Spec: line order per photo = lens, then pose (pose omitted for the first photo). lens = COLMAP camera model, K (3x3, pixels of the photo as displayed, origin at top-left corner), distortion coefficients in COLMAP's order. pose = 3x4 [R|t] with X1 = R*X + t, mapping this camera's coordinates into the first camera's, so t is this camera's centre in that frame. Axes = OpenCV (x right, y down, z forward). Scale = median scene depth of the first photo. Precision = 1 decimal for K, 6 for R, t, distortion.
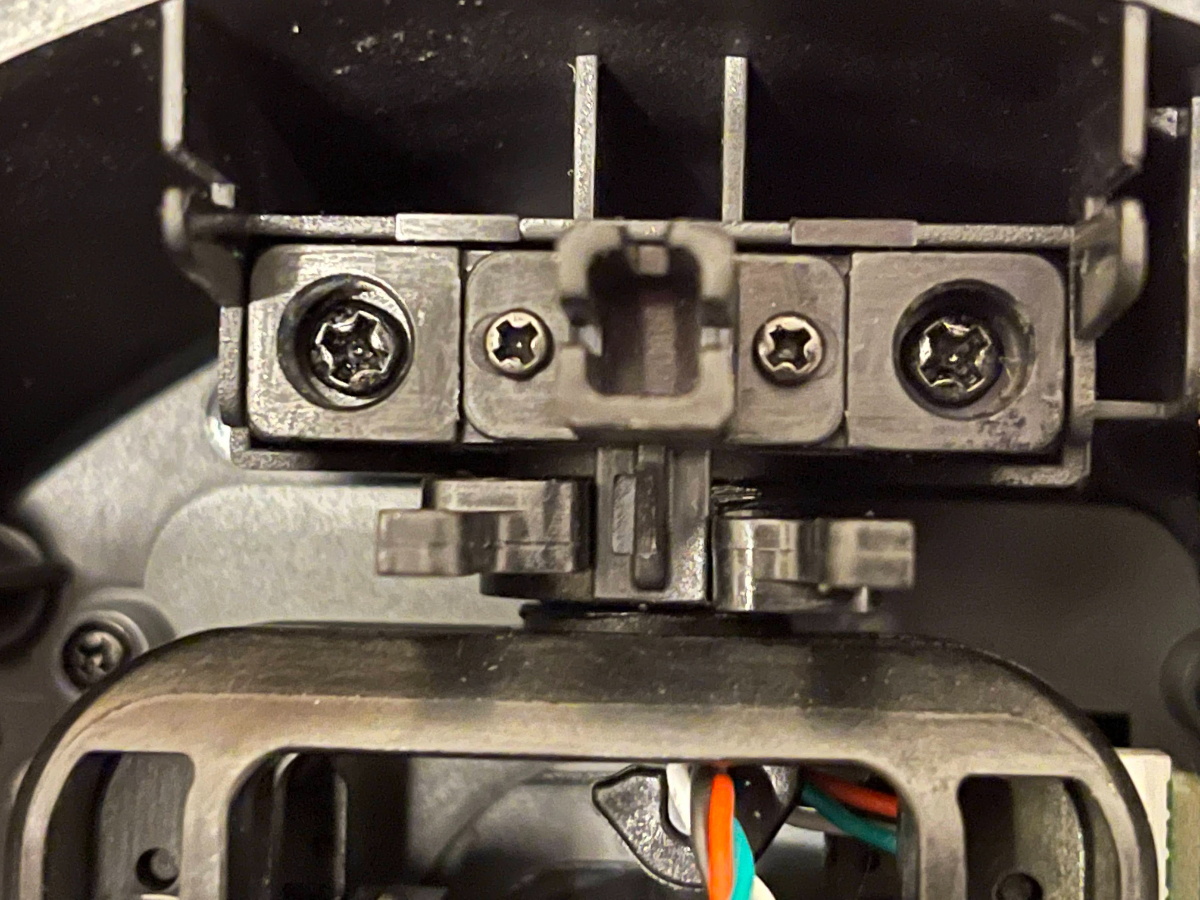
lens RADIAL K [[2233.1, 0, 602.8], [0, 2233.1, 449.4], [0, 0, 1]] dist [0.101753, 0.000000]
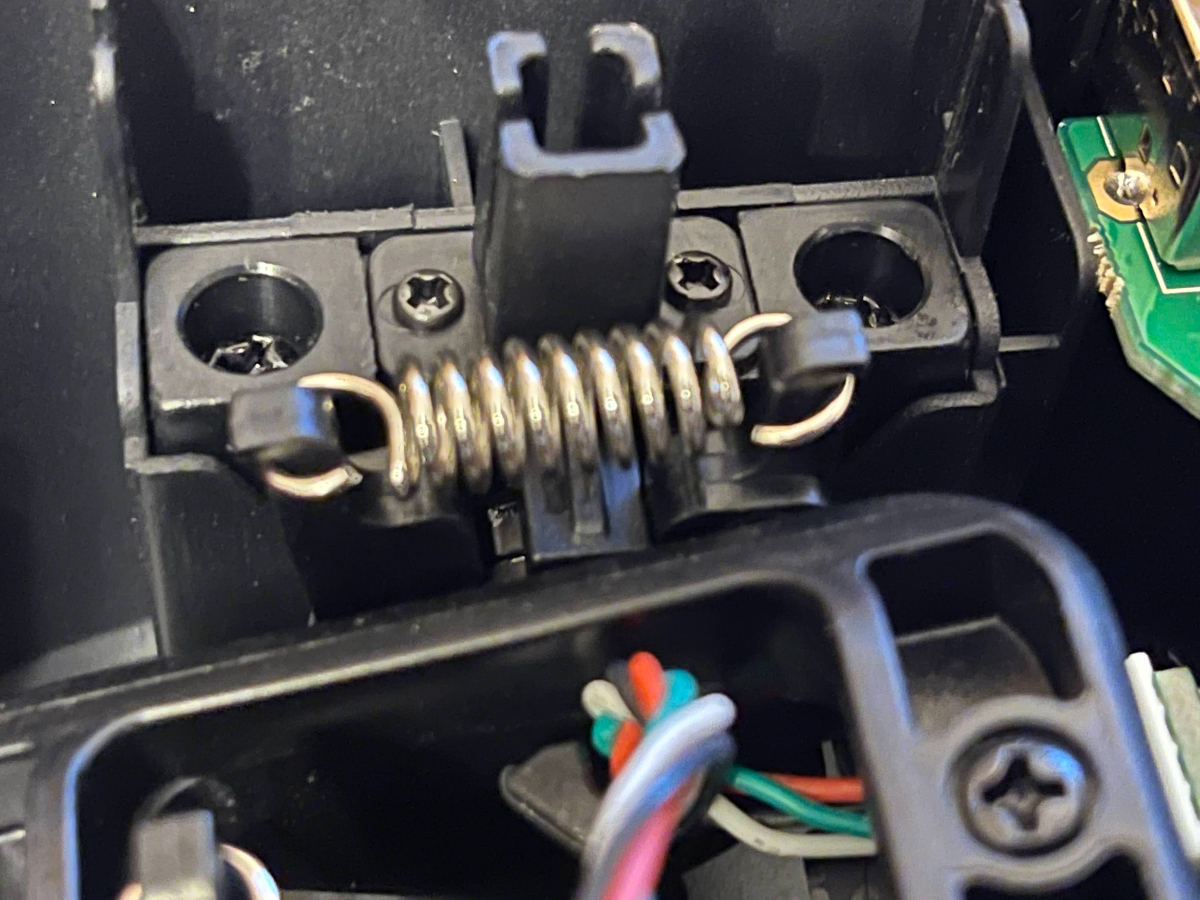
lens RADIAL K [[2233.1, 0, 591.7], [0, 2233.1, 444.8], [0, 0, 1]] dist [0.101753, 0.000000]
pose [[0.978158, -0.070940, 0.195384, -0.165615], [0.167075, 0.827541, -0.535968, 0.548610], [-0.123666, 0.556905, 0.821318, 0.217194]]
